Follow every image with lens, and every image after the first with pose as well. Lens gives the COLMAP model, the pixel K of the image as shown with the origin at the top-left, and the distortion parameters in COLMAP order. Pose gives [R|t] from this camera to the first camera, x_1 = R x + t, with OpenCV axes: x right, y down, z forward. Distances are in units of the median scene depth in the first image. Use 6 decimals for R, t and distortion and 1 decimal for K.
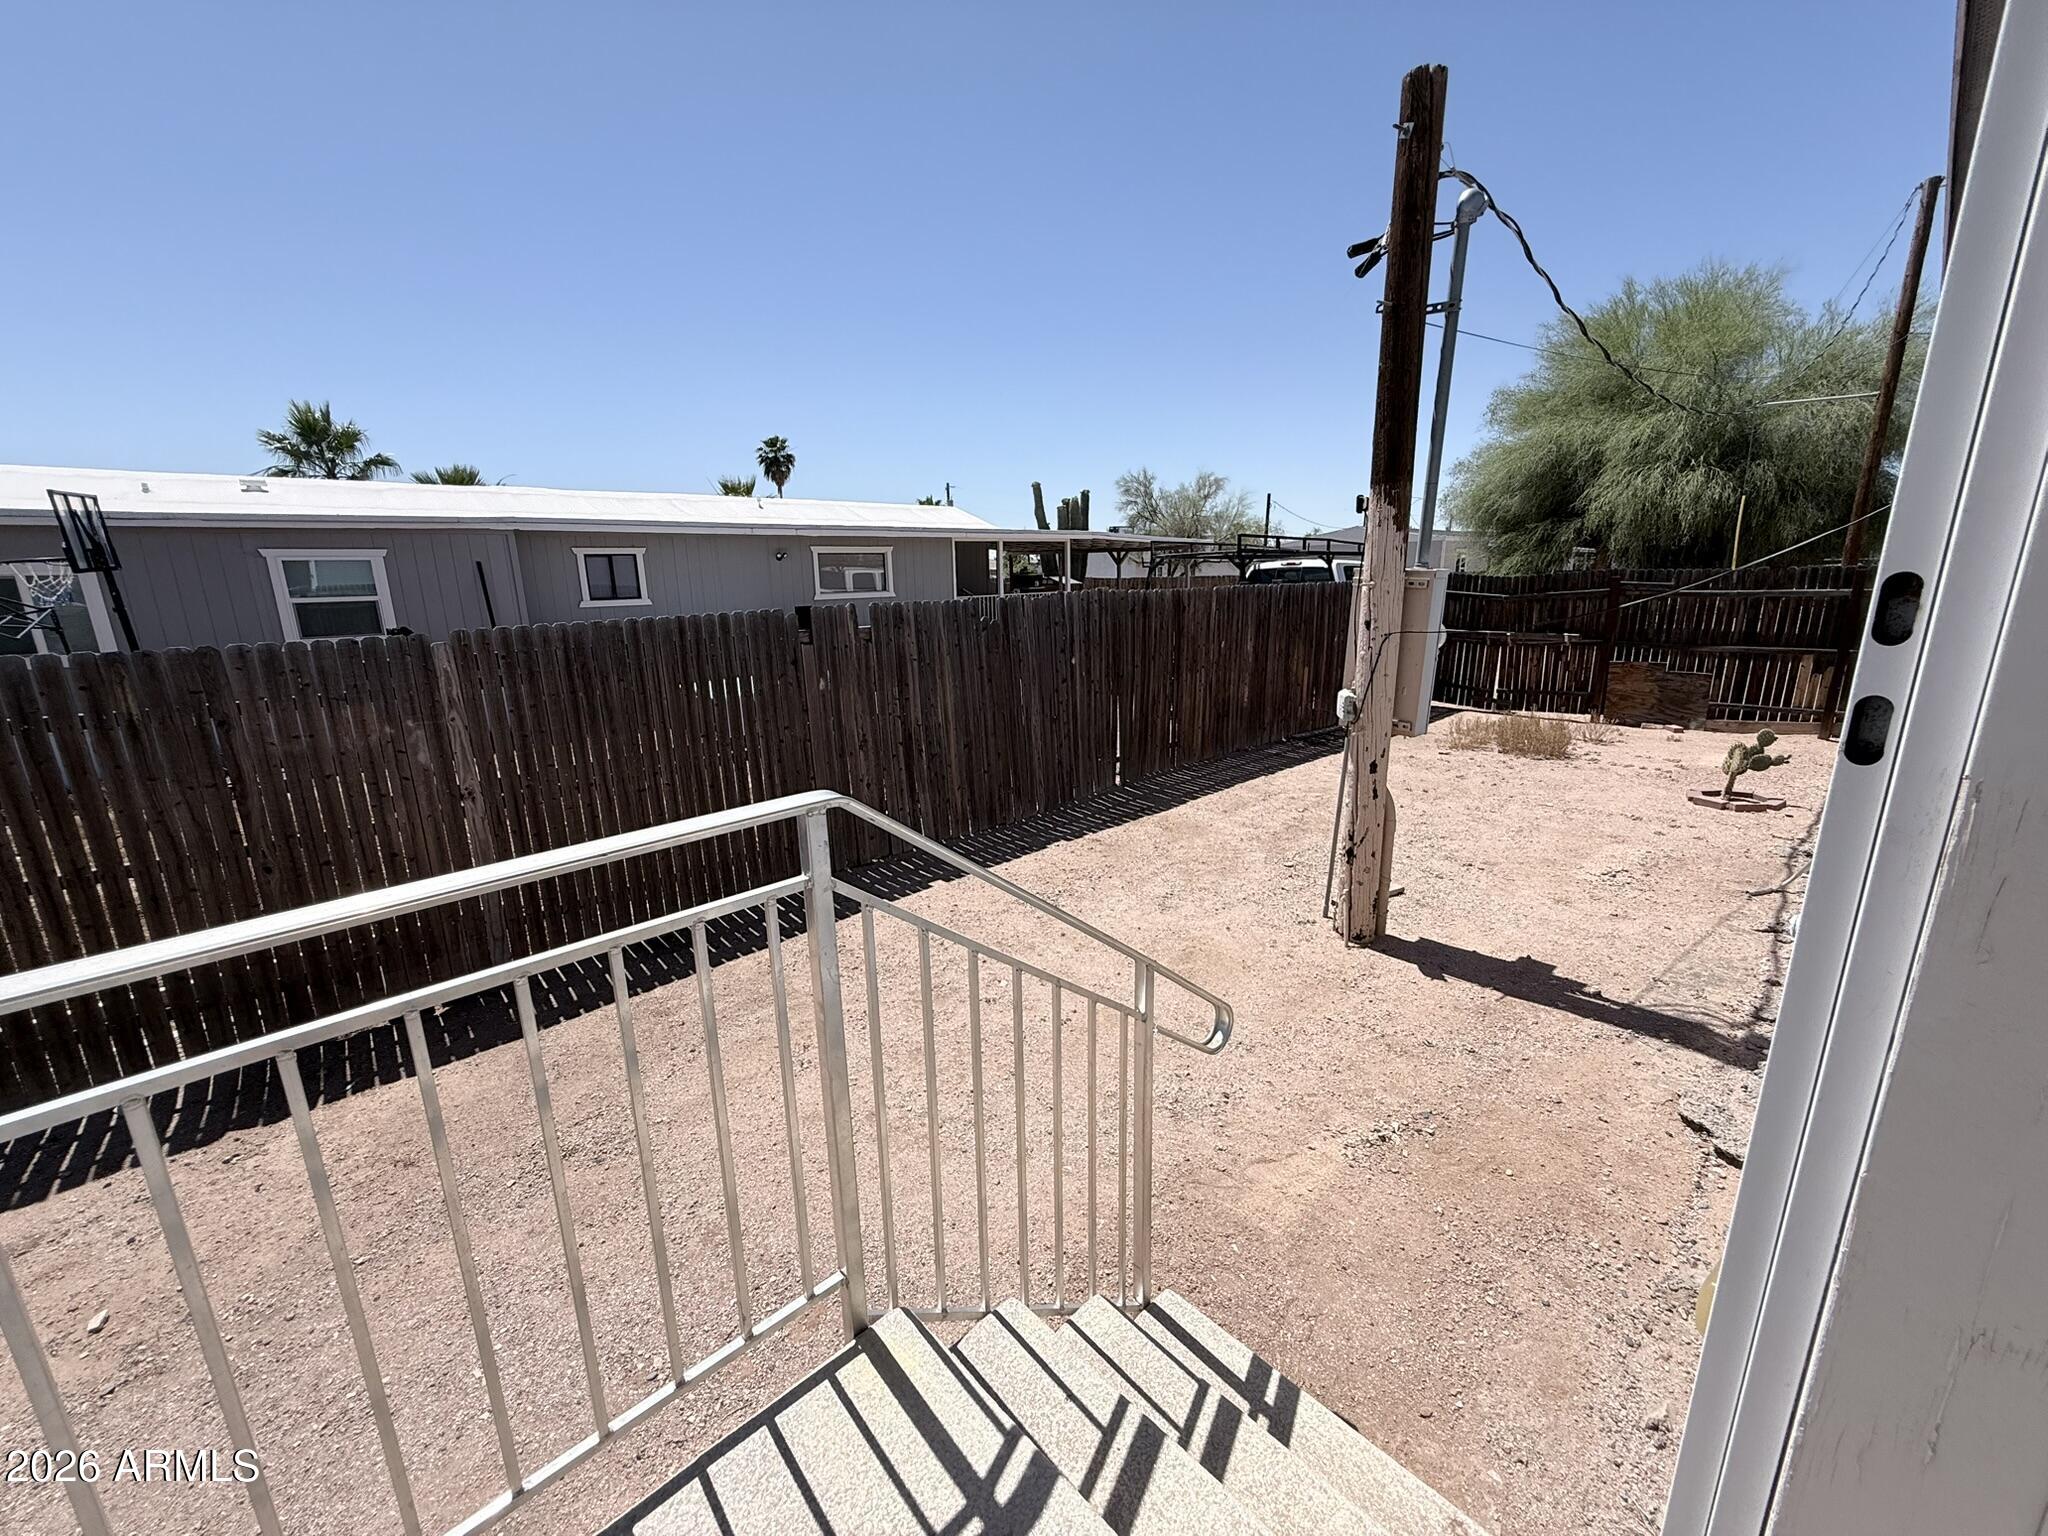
lens RADIAL K [[818.7, 0, 997.2], [0, 818.7, 815.8], [0, 0, 1]] dist [-0.001349, 0.000379]
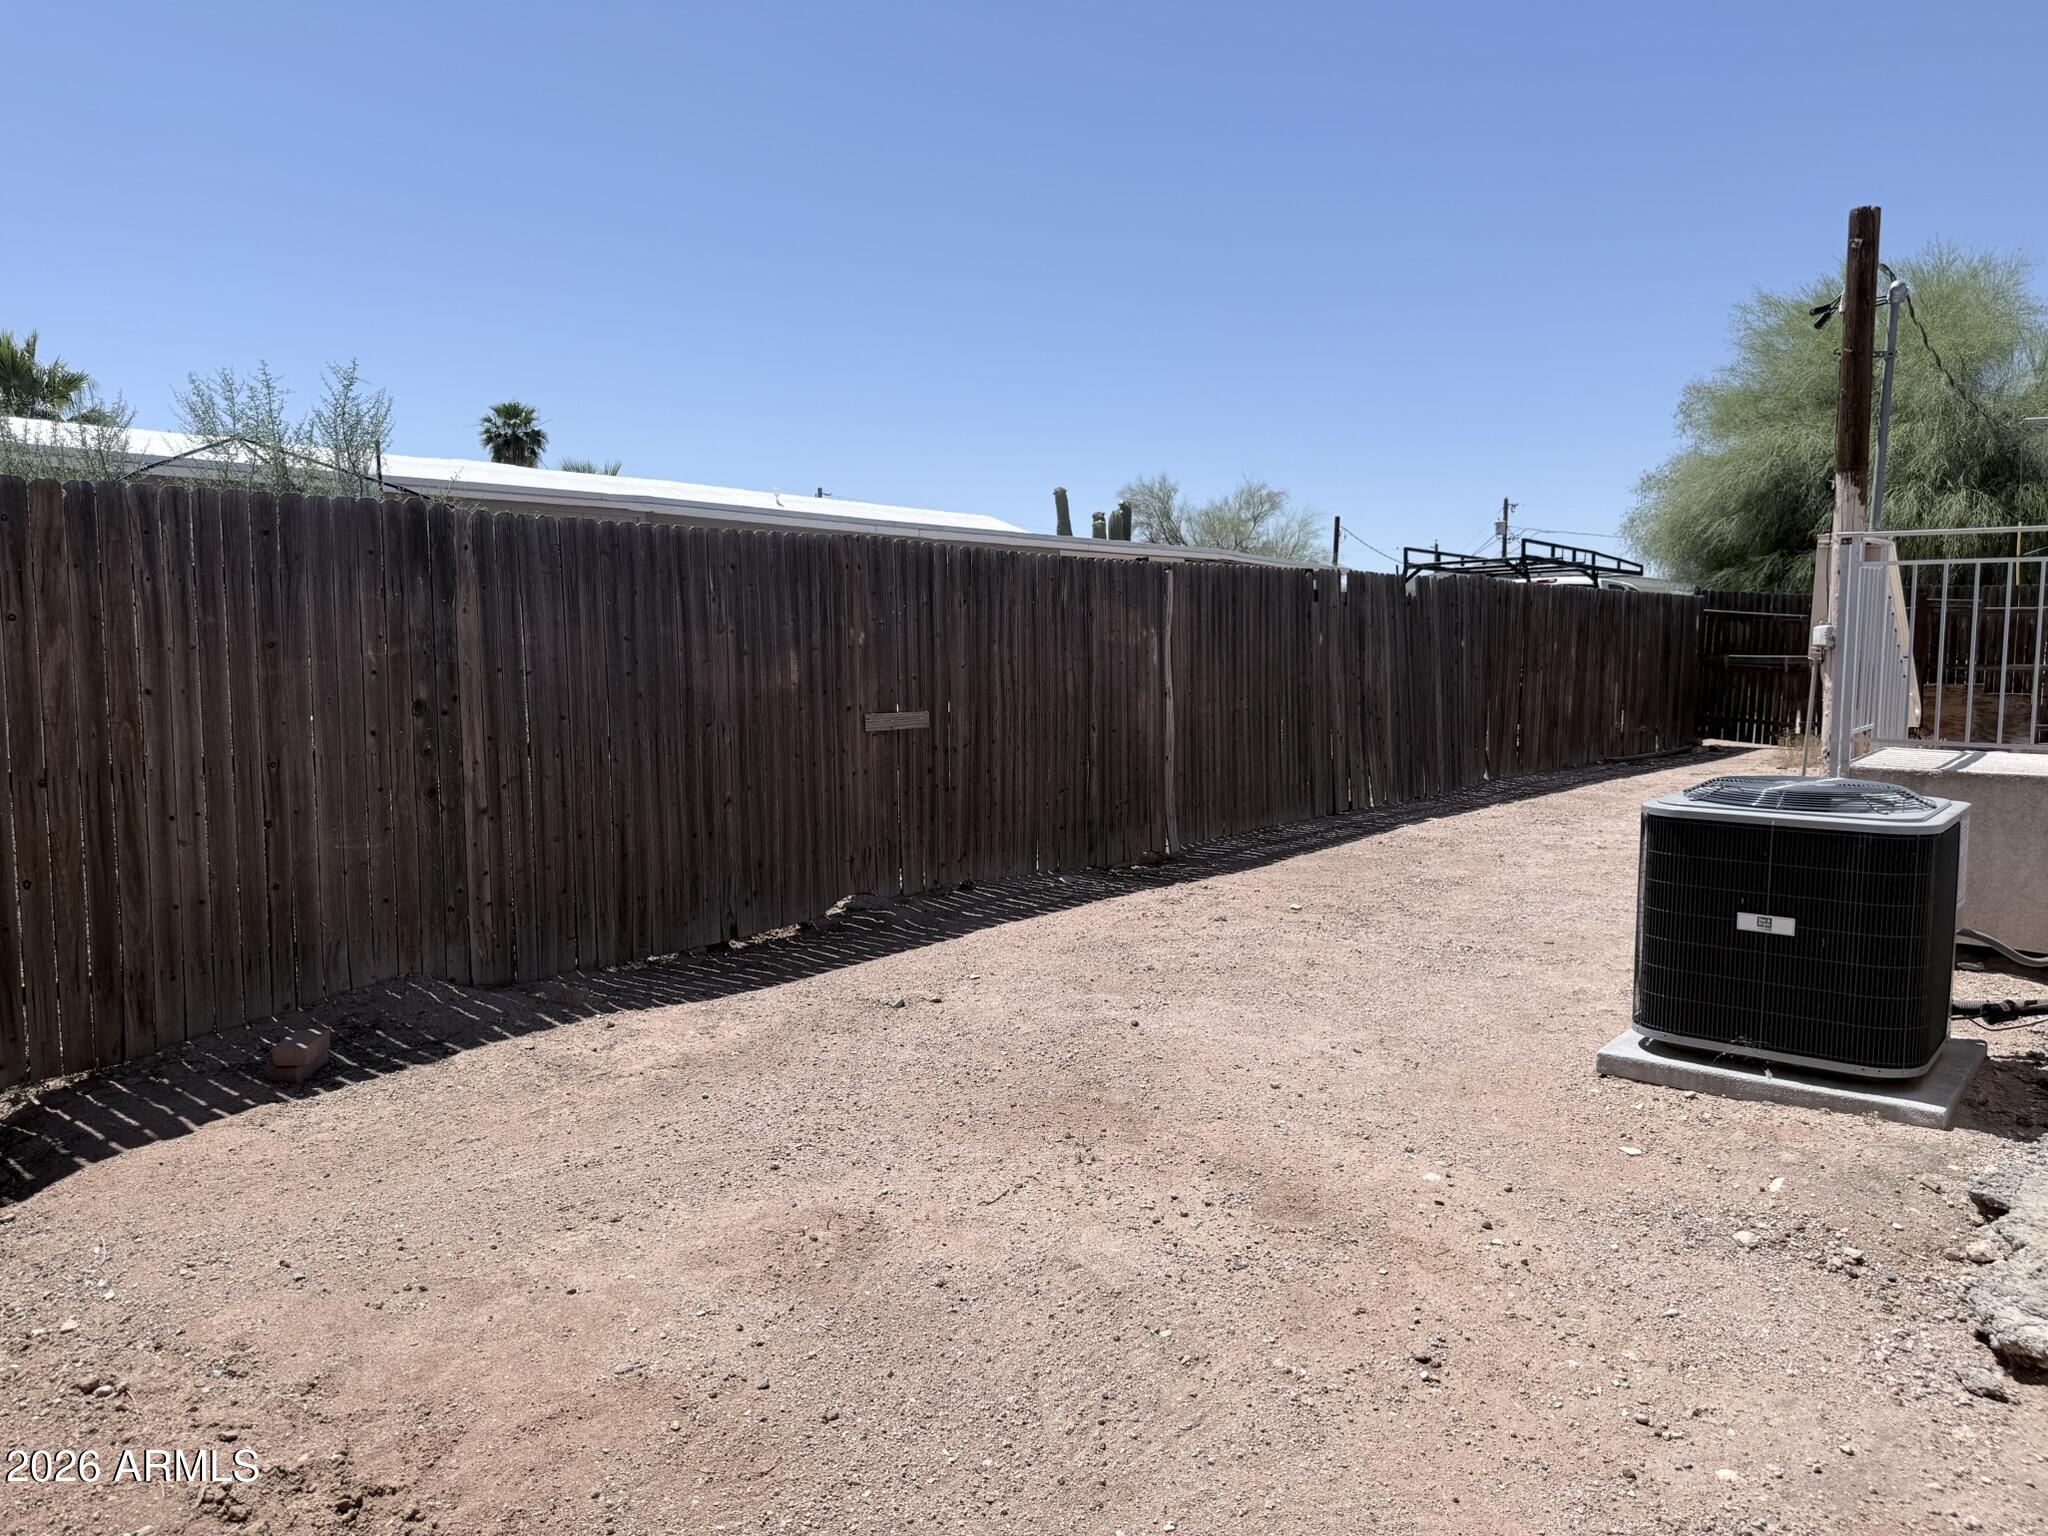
lens RADIAL K [[1433.4, 0, 1007.0], [0, 1433.4, 847.2], [0, 0, 1]] dist [0.076664, -0.077340]
pose [[0.991420, 0.000986, 0.130708, -0.222357], [0.018213, 0.989175, -0.145609, 0.097730], [-0.129437, 0.146740, 0.980670, -0.200371]]
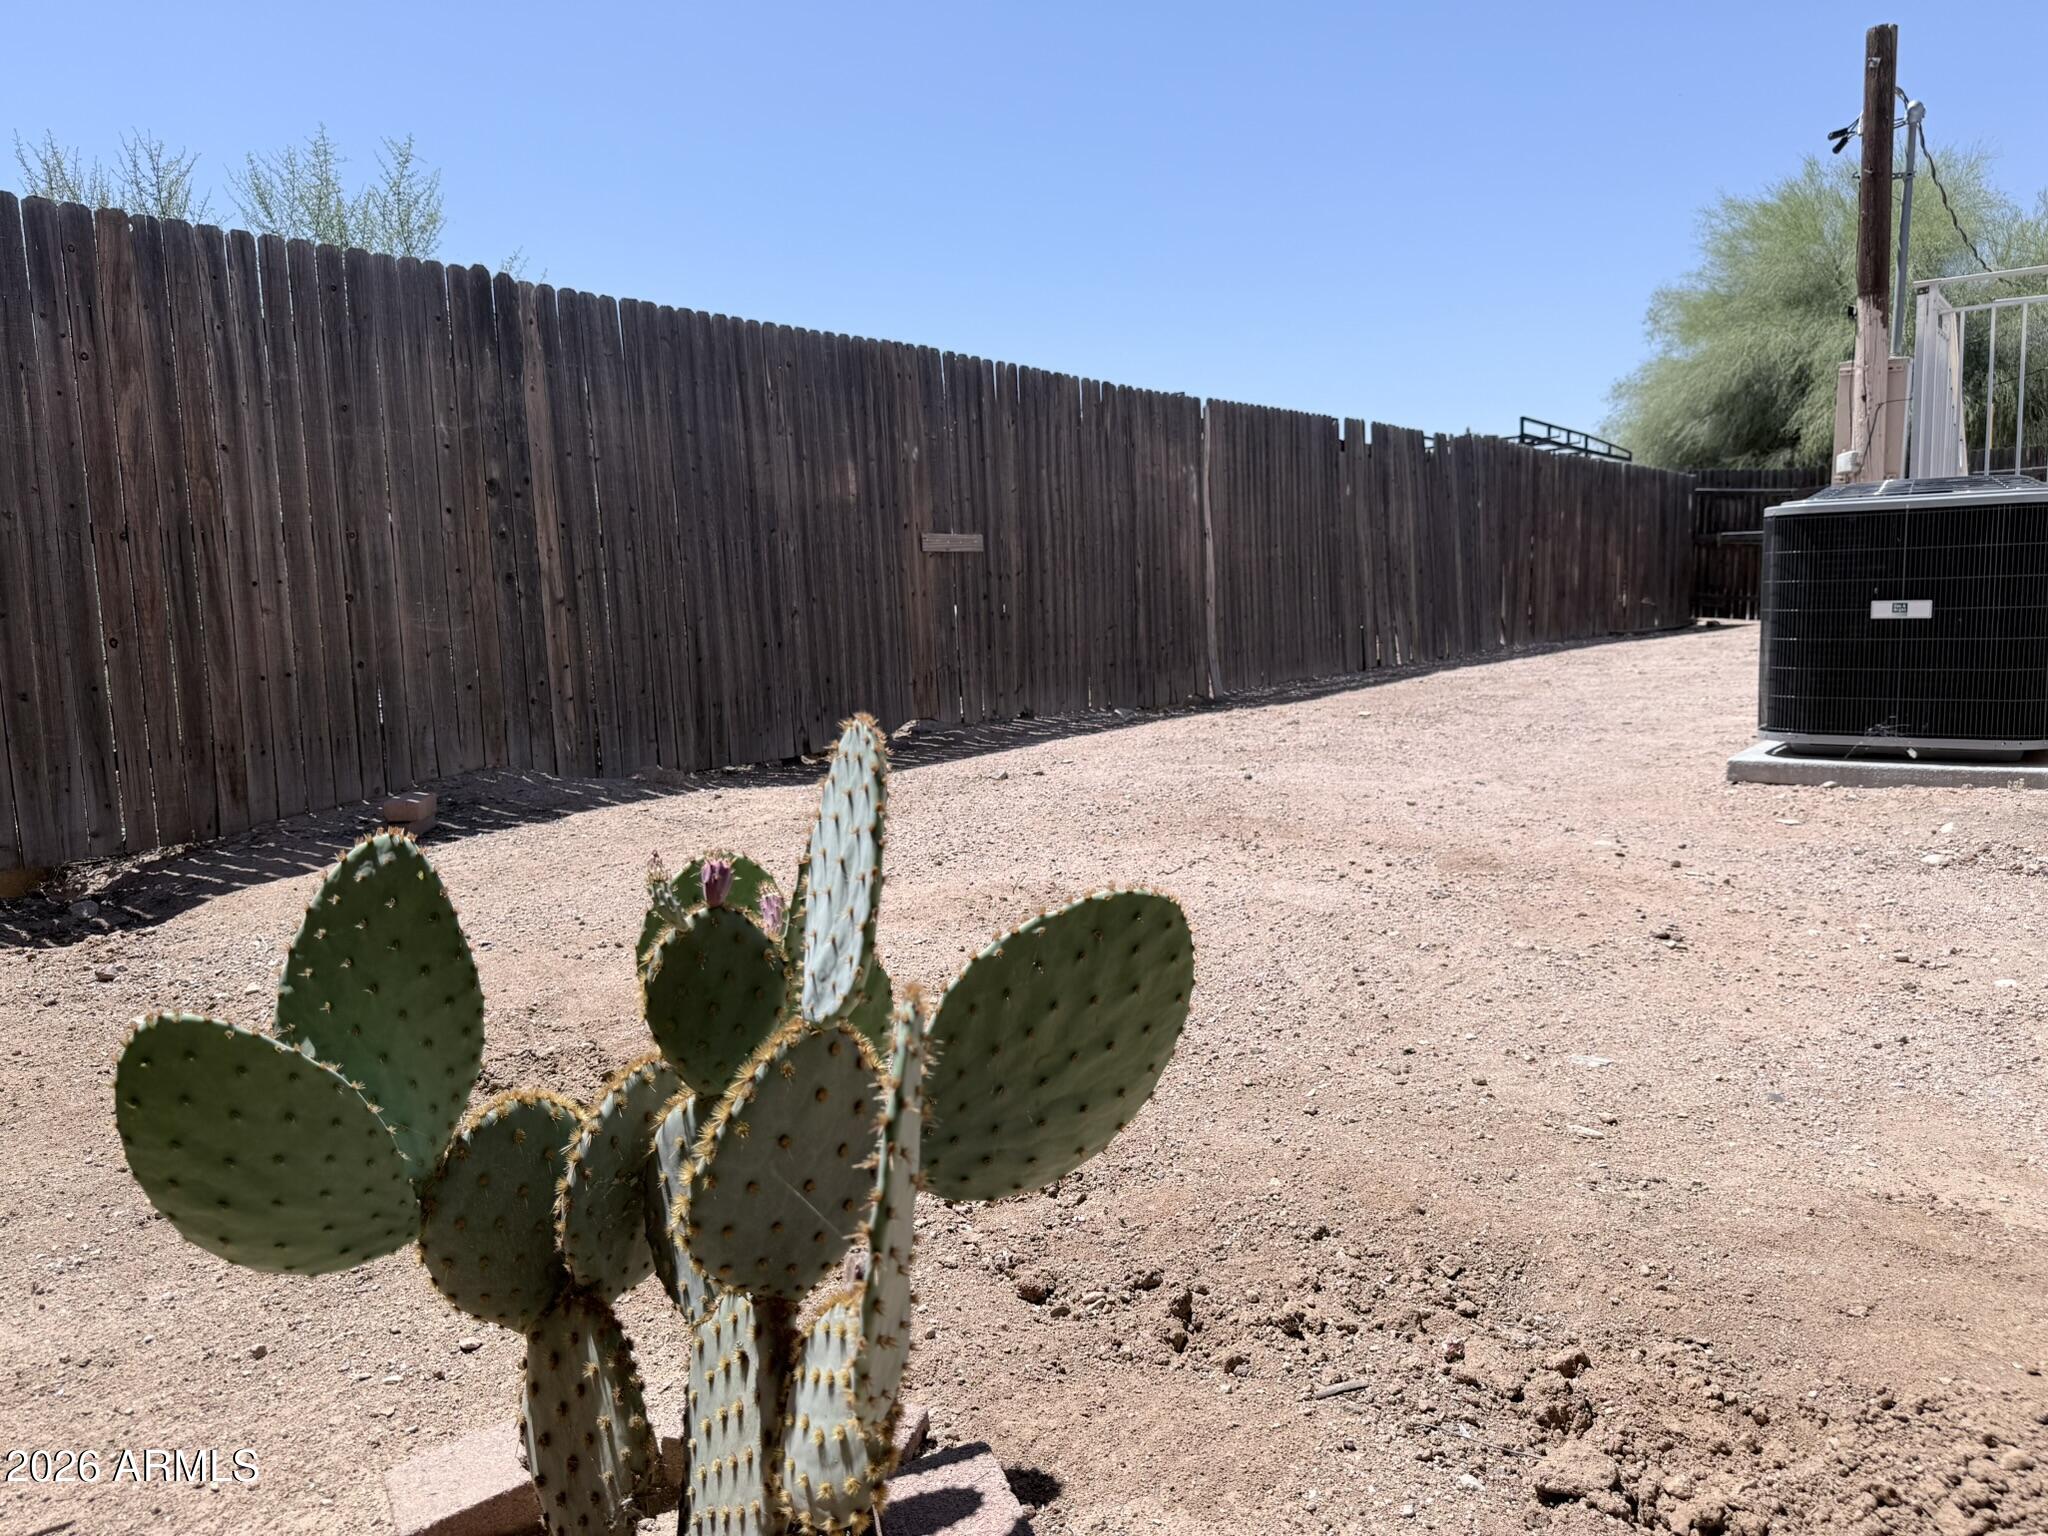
lens RADIAL K [[1433.4, 0, 1033.2], [0, 1433.4, 843.4], [0, 0, 1]] dist [0.076664, -0.077340]
pose [[0.985085, -0.040474, 0.167241, -0.243452], [0.060494, 0.991358, -0.116403, 0.126764], [-0.161085, 0.124784, 0.979020, -0.189689]]
